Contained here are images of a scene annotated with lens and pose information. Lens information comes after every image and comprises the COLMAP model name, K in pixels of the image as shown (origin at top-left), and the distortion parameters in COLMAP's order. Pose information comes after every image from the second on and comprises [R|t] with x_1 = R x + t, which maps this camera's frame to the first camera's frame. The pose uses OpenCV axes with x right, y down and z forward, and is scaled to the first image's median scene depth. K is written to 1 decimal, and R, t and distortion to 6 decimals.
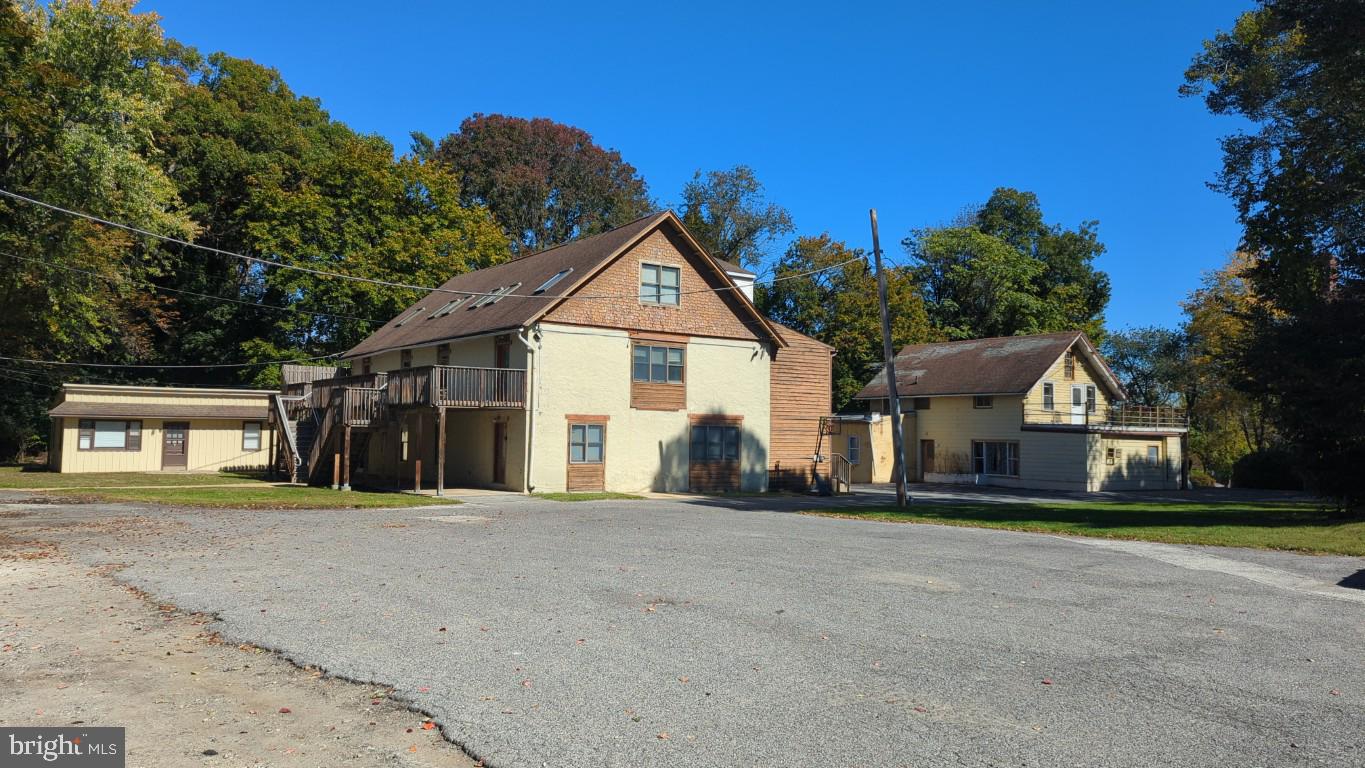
lens RADIAL K [[1027.7, 0, 682.5], [0, 1027.7, 384.0], [0, 0, 1]] dist [0.106393, 0.003087]
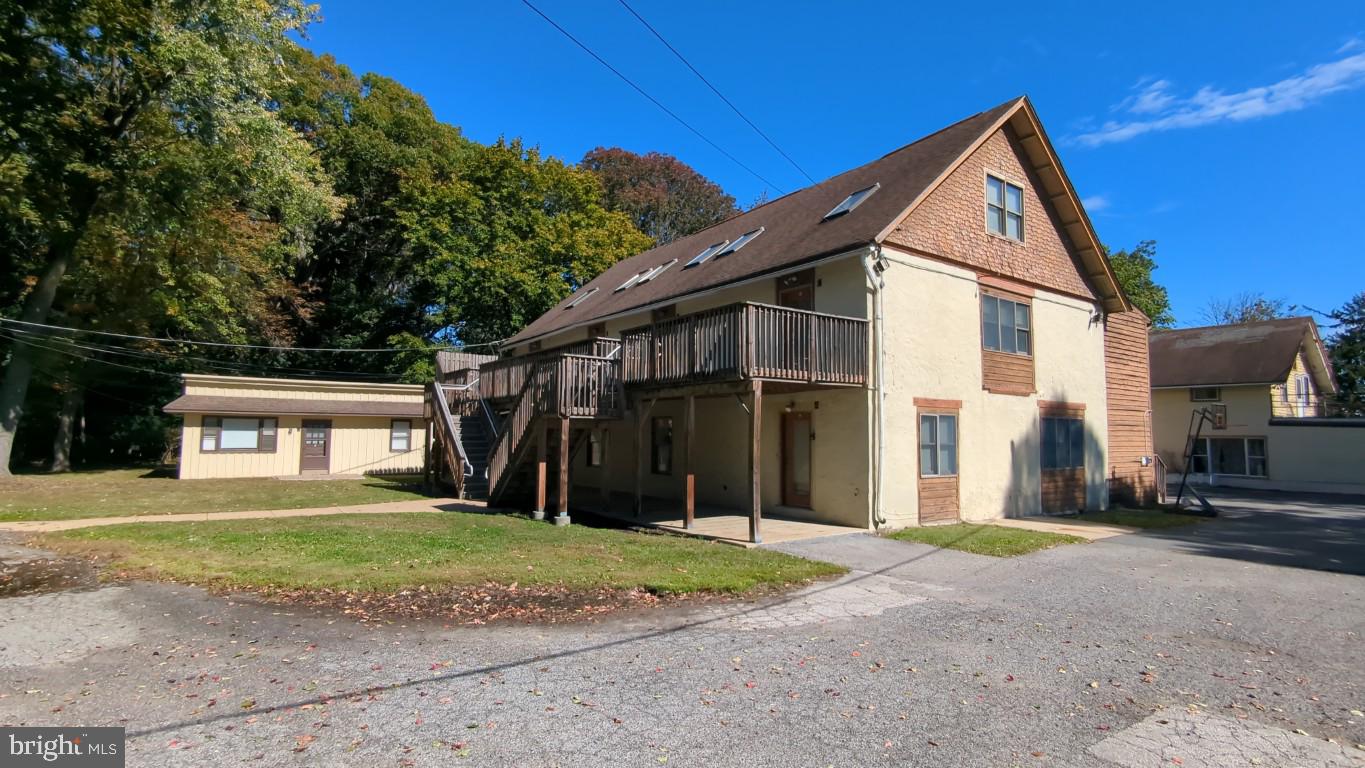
lens RADIAL K [[659.4, 0, 685.2], [0, 659.4, 391.2], [0, 0, 1]] dist [0.036139, -0.000358]
pose [[0.999702, -0.003659, 0.024136, -0.190996], [0.004043, 0.999866, -0.015876, 0.023110], [-0.024075, 0.015969, 0.999583, 0.447811]]
